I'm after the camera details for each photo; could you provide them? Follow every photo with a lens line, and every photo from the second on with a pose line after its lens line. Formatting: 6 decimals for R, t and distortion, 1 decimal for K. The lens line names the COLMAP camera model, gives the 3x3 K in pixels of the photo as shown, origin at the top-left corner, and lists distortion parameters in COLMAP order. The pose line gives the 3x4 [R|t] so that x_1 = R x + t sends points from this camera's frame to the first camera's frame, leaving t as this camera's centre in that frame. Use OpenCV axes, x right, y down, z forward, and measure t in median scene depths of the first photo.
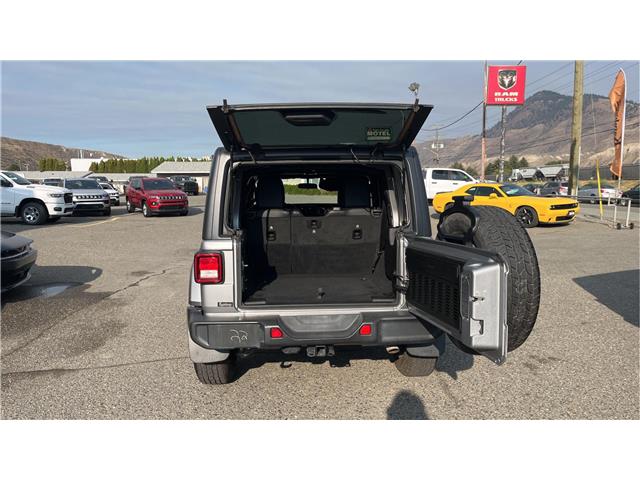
lens RADIAL K [[485.0, 0, 319.8], [0, 485.0, 240.9], [0, 0, 1]] dist [0.054478, -0.066934]
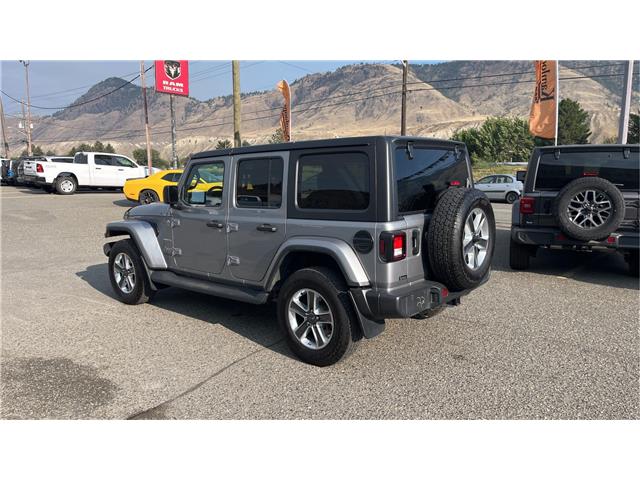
lens RADIAL K [[485.0, 0, 324.1], [0, 485.0, 241.2], [0, 0, 1]] dist [0.054478, -0.066934]
pose [[0.689564, -0.096033, 0.717830, -0.227501], [0.076498, 0.995283, 0.059666, -0.006988], [-0.720174, 0.013769, 0.693657, 0.071104]]
